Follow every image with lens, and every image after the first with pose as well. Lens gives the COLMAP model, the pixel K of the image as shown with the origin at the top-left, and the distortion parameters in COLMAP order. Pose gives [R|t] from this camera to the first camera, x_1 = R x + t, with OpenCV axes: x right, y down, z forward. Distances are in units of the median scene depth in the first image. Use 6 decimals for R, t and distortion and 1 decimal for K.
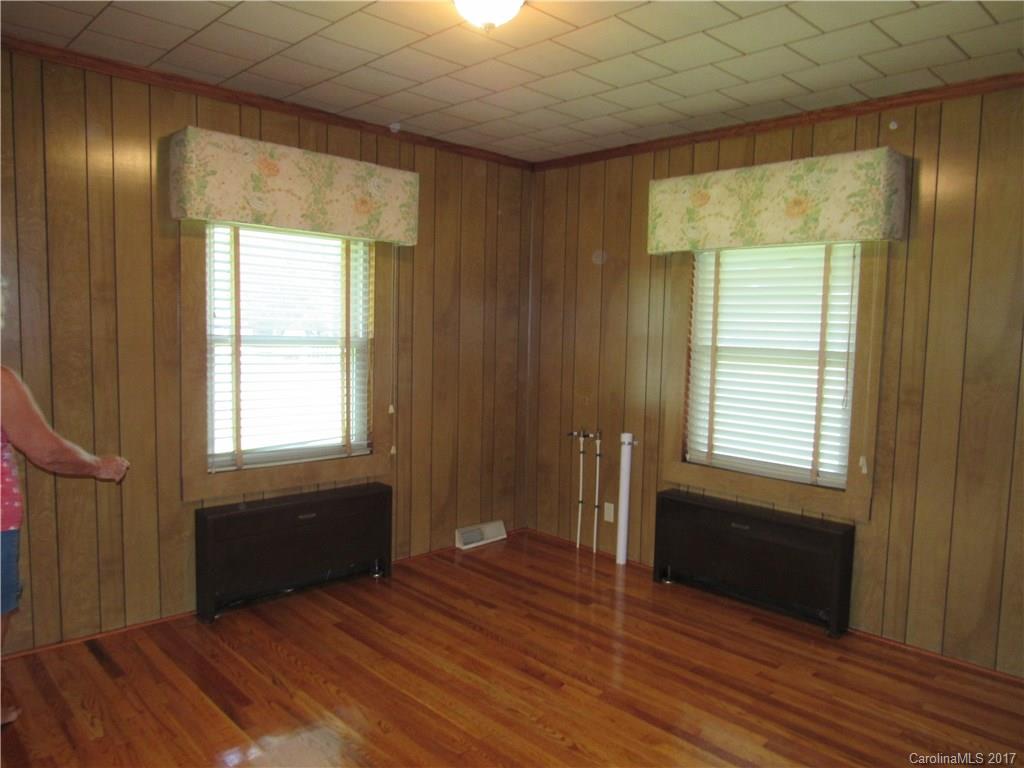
lens RADIAL K [[726.5, 0, 512.0], [0, 726.5, 384.0], [0, 0, 1]] dist [-0.026693, -0.003119]
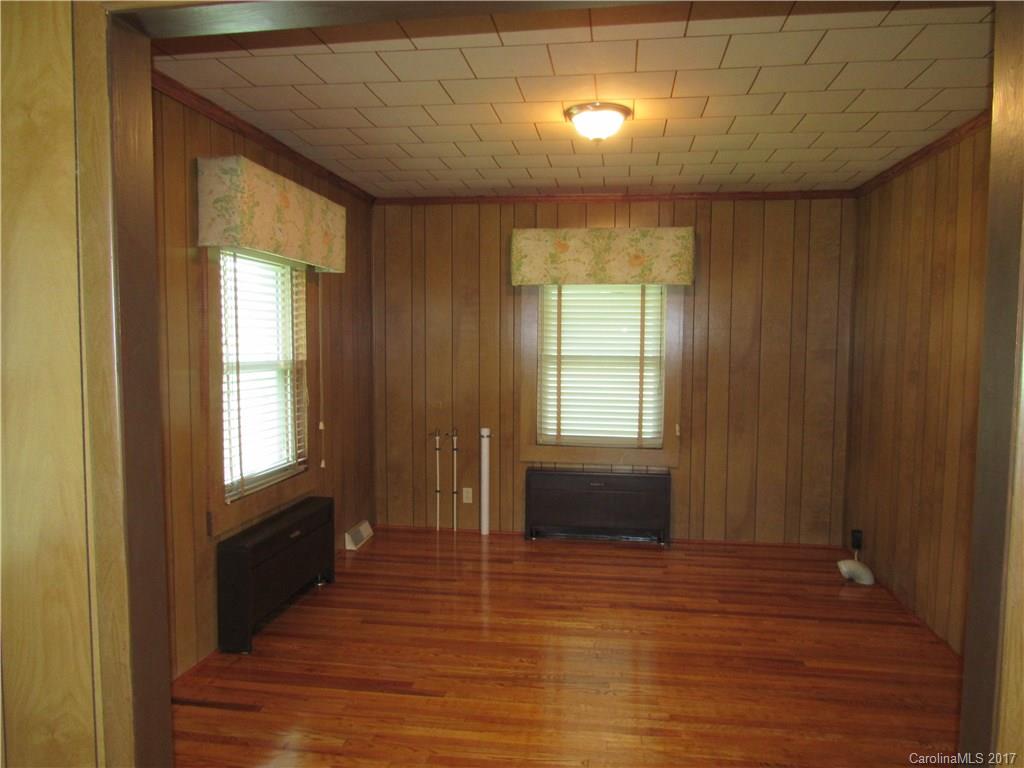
lens RADIAL K [[726.5, 0, 512.0], [0, 726.5, 384.0], [0, 0, 1]] dist [-0.026693, -0.003119]
pose [[0.792636, -0.059696, 0.606765, -0.662391], [0.062973, 0.997888, 0.015913, -0.028804], [-0.606434, 0.025596, 0.794722, -0.016190]]
